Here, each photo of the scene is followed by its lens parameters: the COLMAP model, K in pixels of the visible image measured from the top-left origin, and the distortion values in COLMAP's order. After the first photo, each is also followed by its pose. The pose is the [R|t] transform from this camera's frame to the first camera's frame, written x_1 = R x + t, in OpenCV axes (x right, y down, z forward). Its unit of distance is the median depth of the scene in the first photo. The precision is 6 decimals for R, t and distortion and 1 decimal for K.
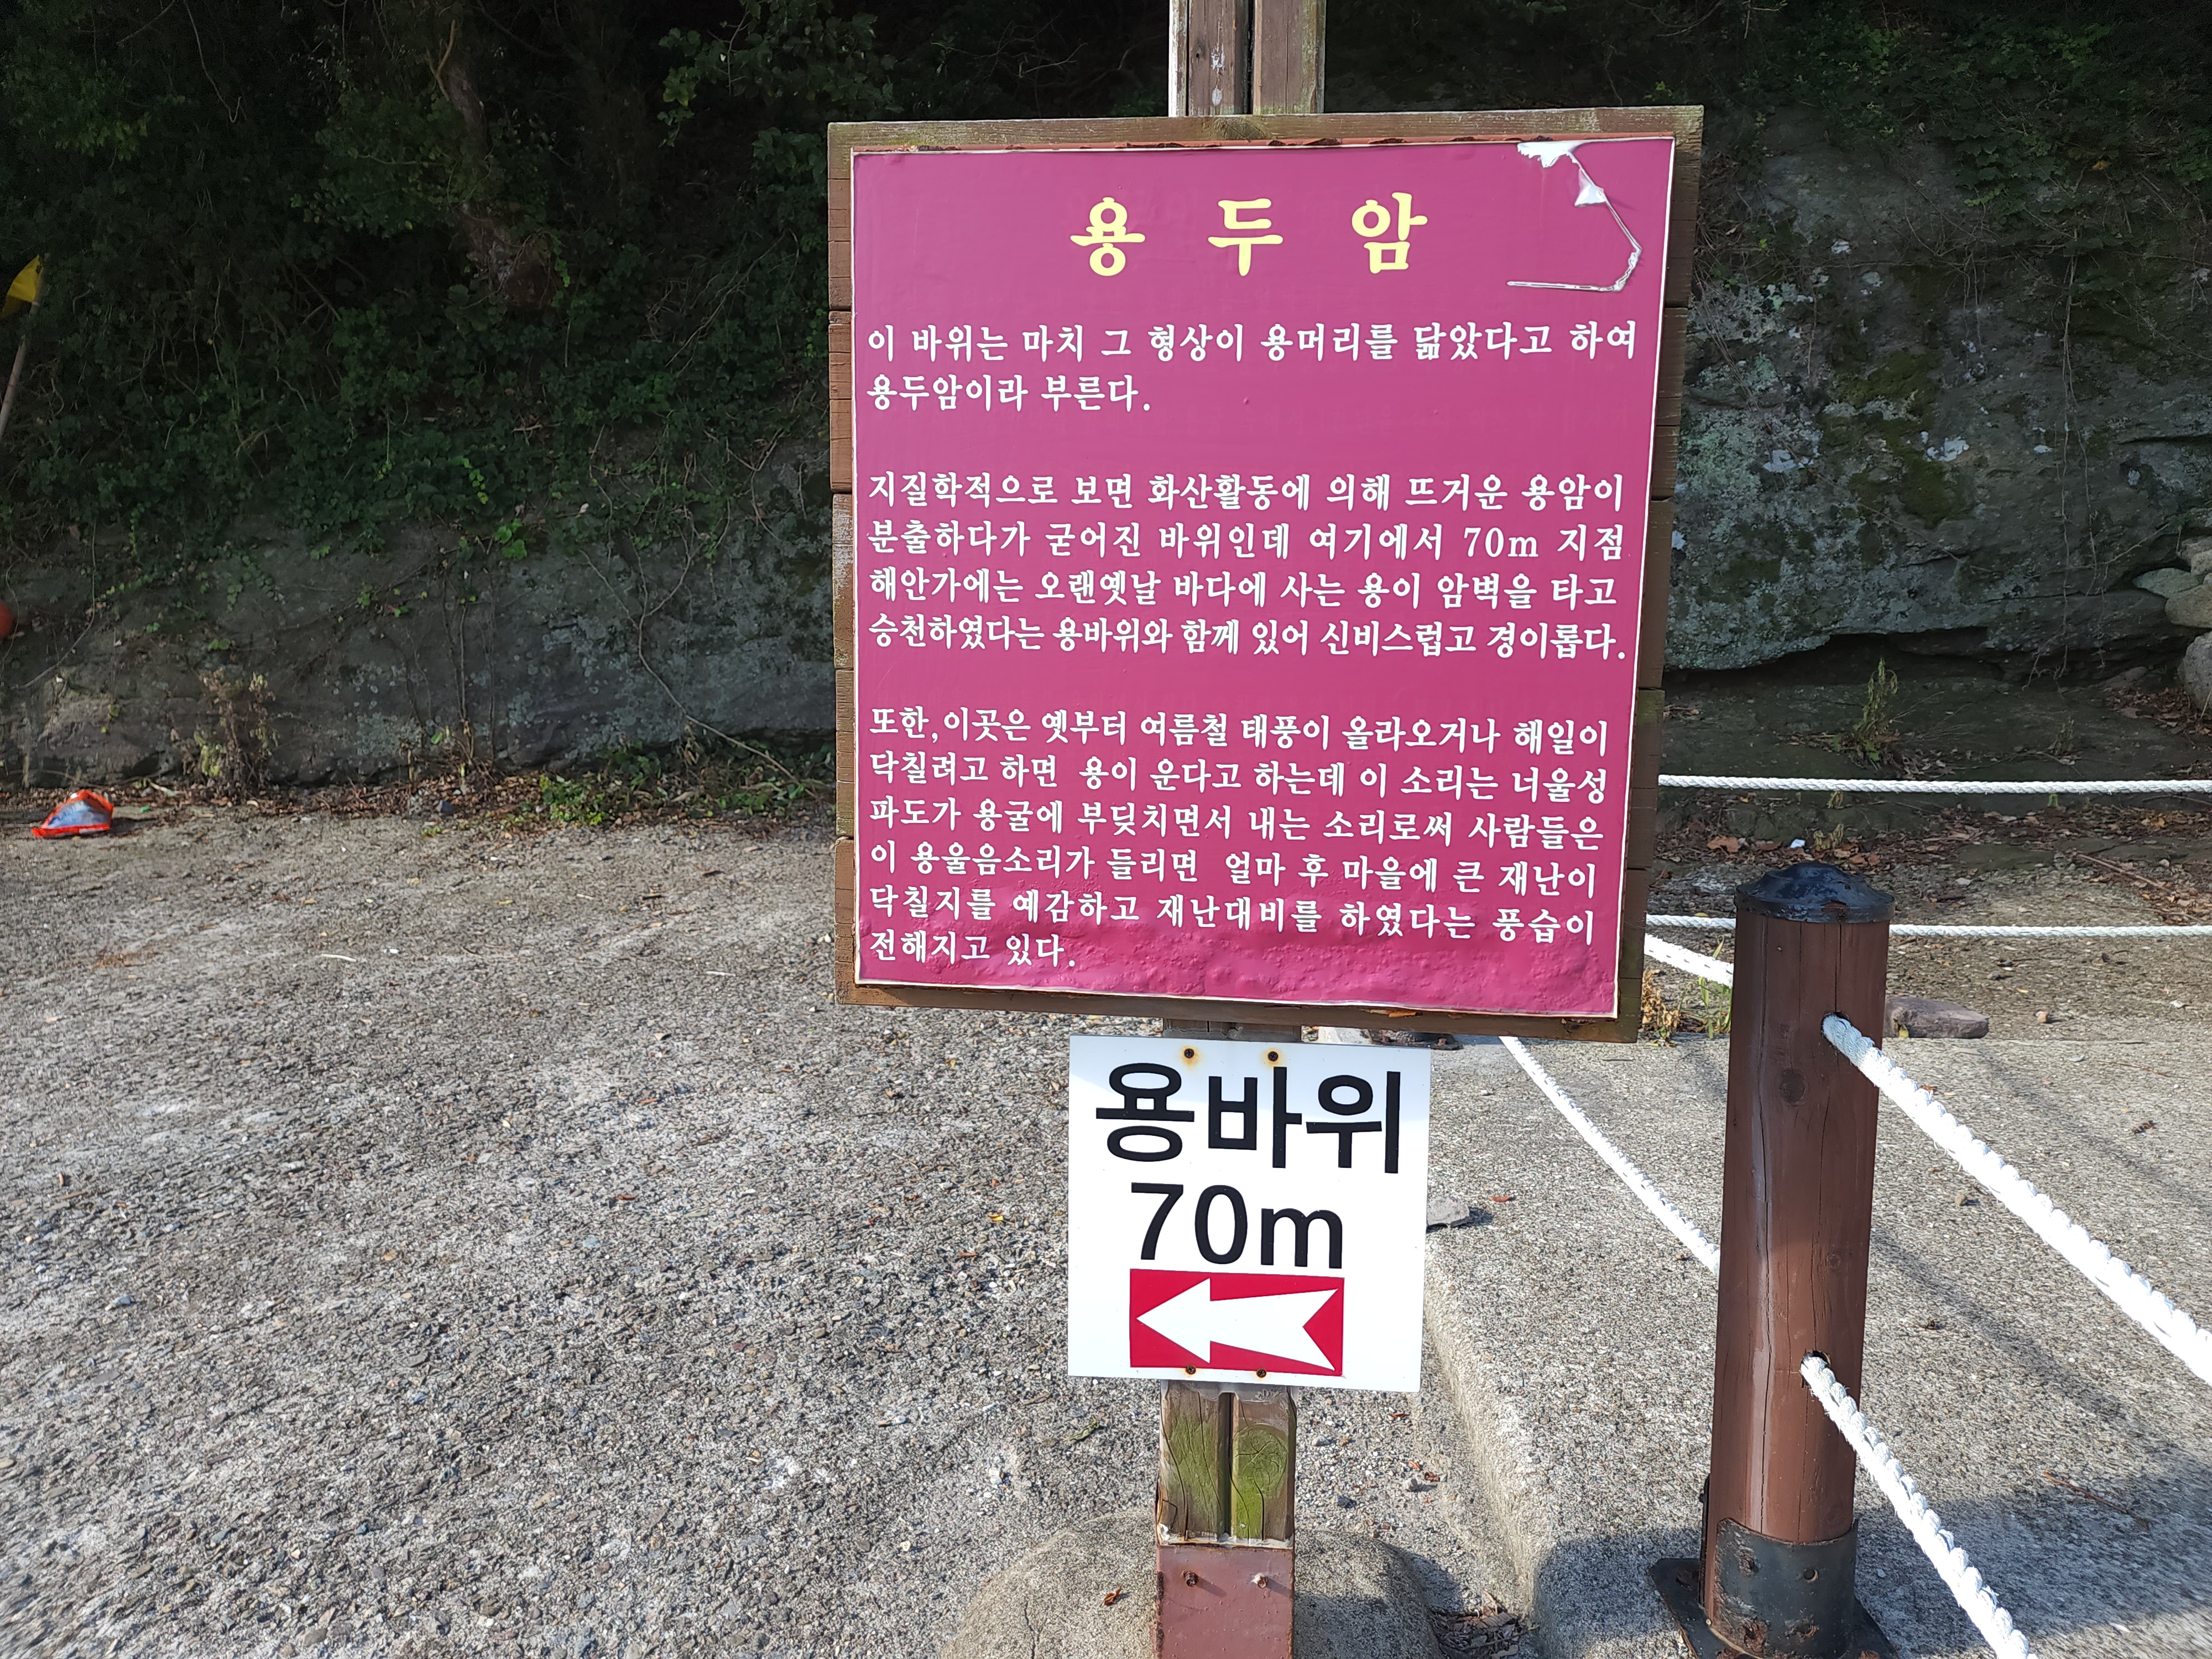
lens RADIAL K [[1487.4, 0, 1097.2], [0, 1487.4, 818.9], [0, 0, 1]] dist [0.055790, -0.043736]
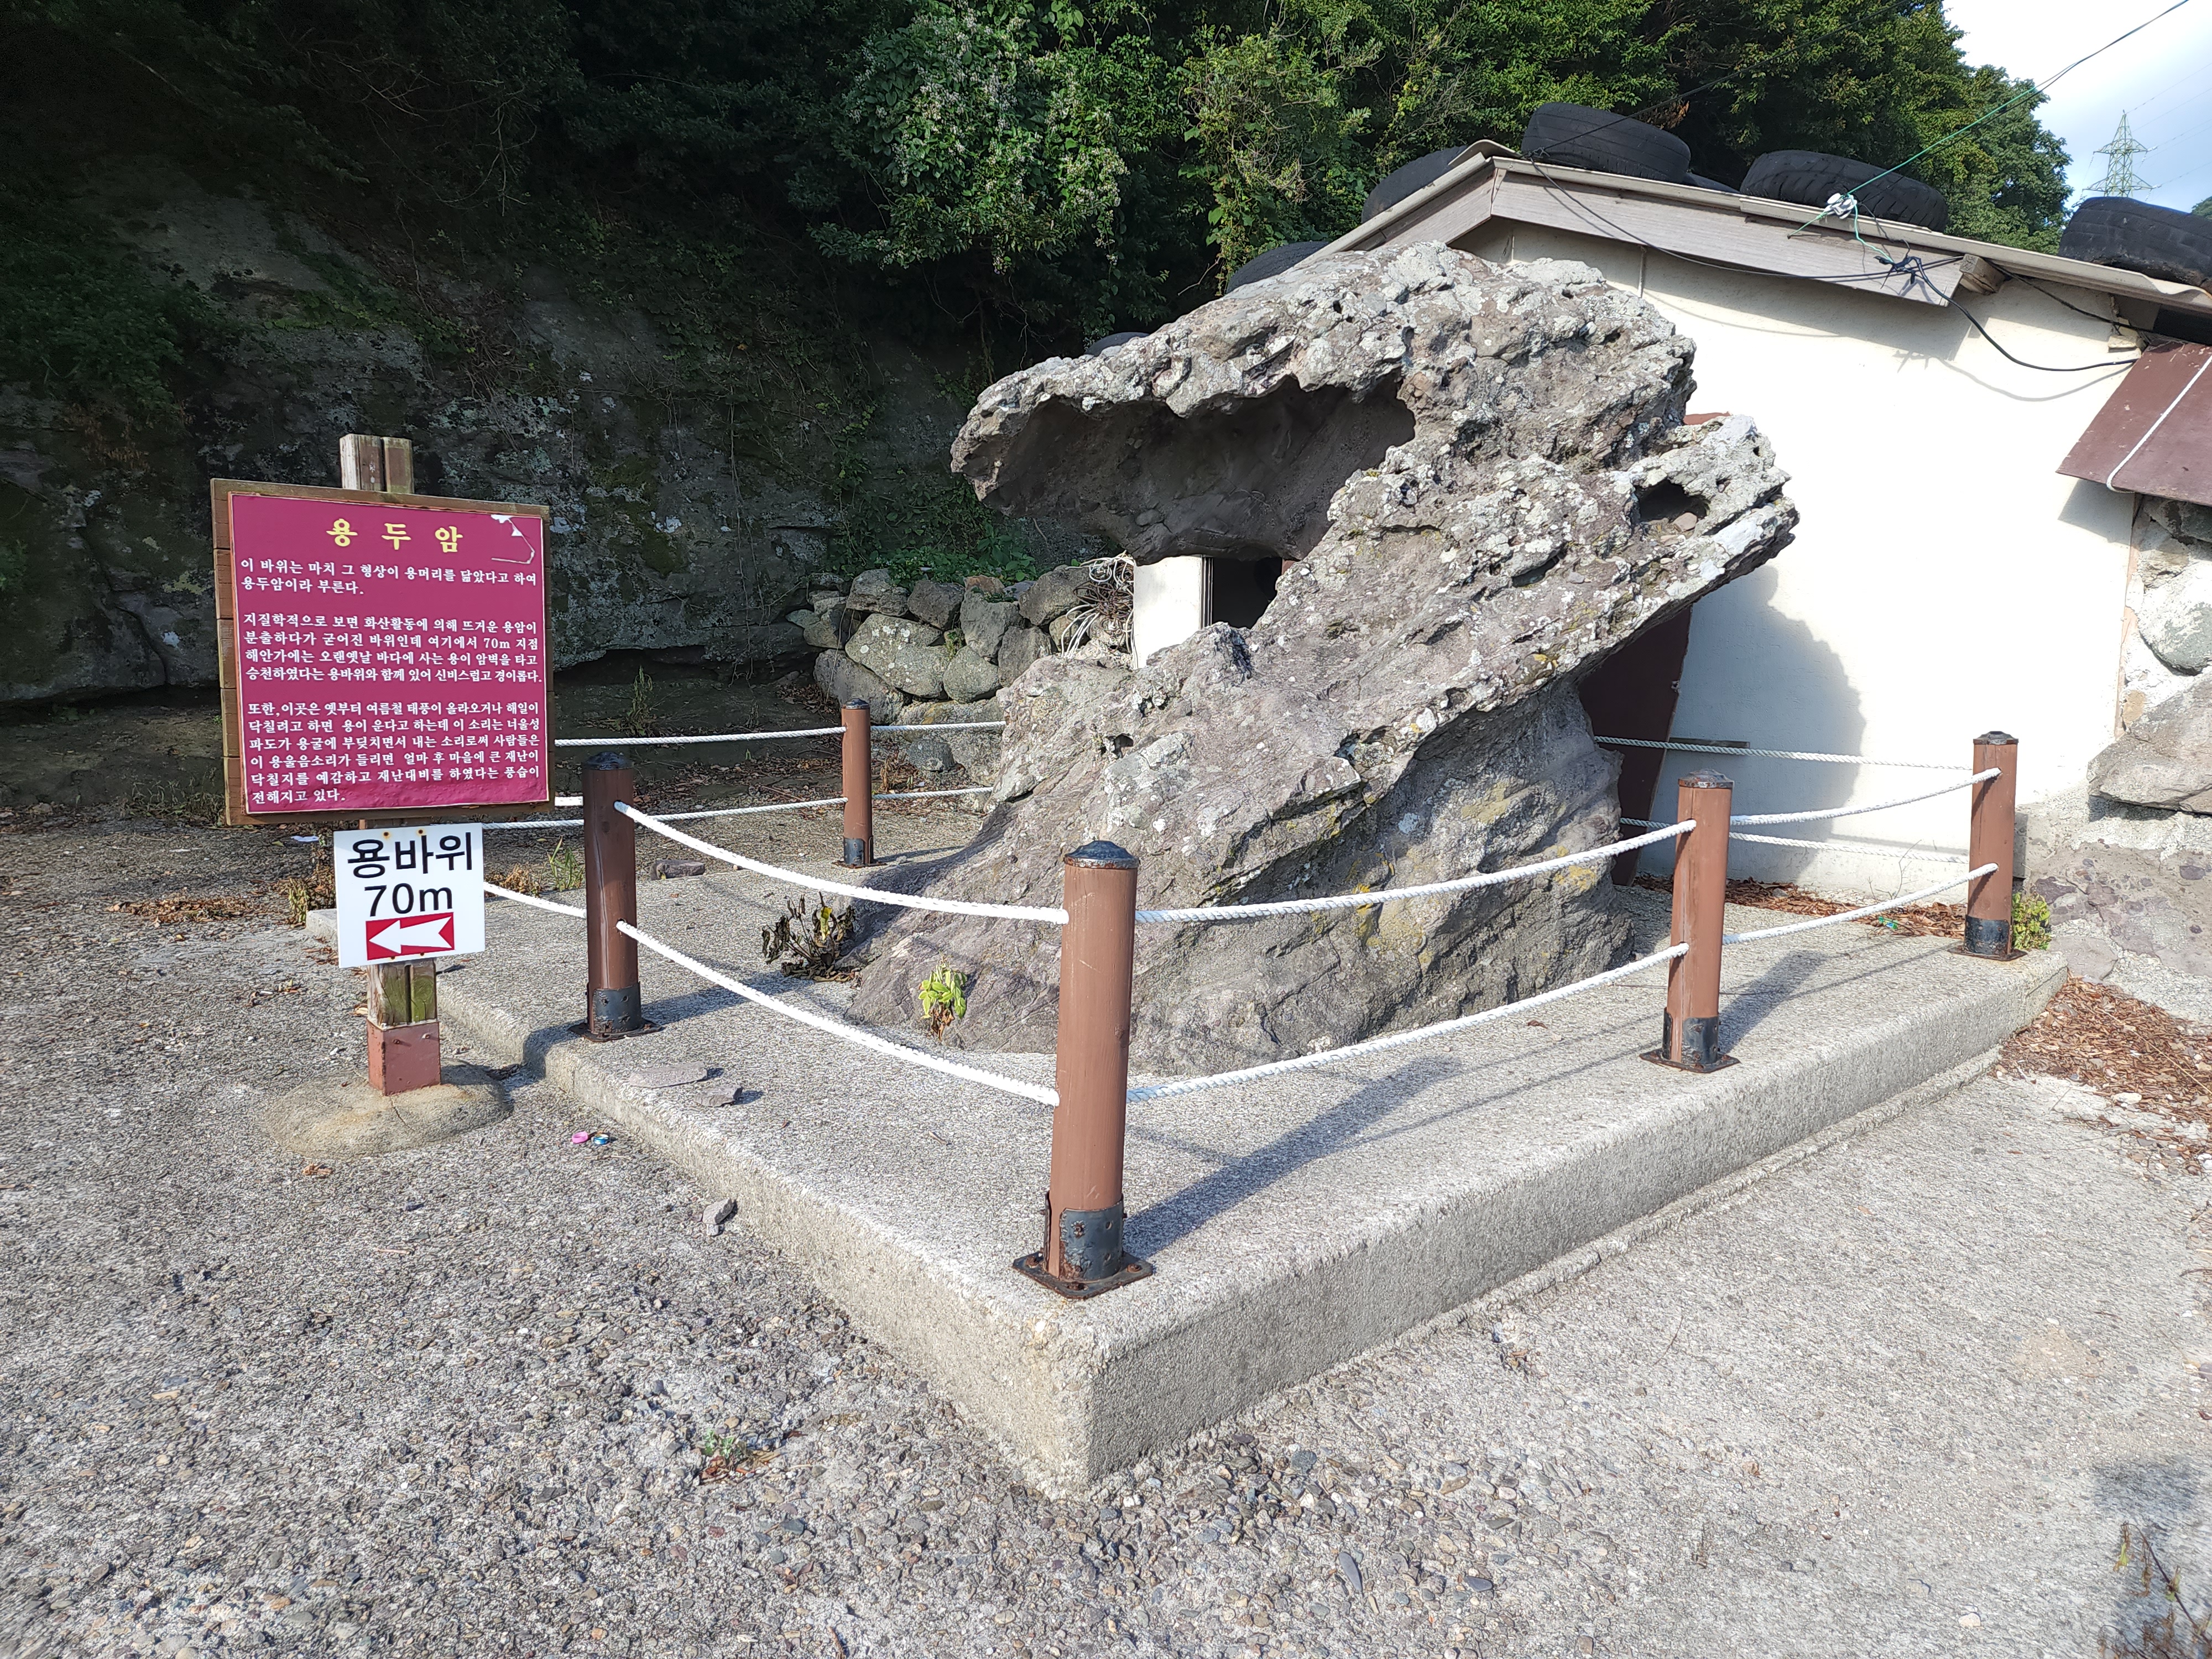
lens RADIAL K [[1487.4, 0, 1114.7], [0, 1487.4, 815.1], [0, 0, 1]] dist [0.055790, -0.043736]
pose [[0.714251, -0.077131, 0.695627, -0.899686], [0.078159, 0.996482, 0.030239, 0.152337], [-0.695512, 0.032771, 0.717767, -1.872620]]
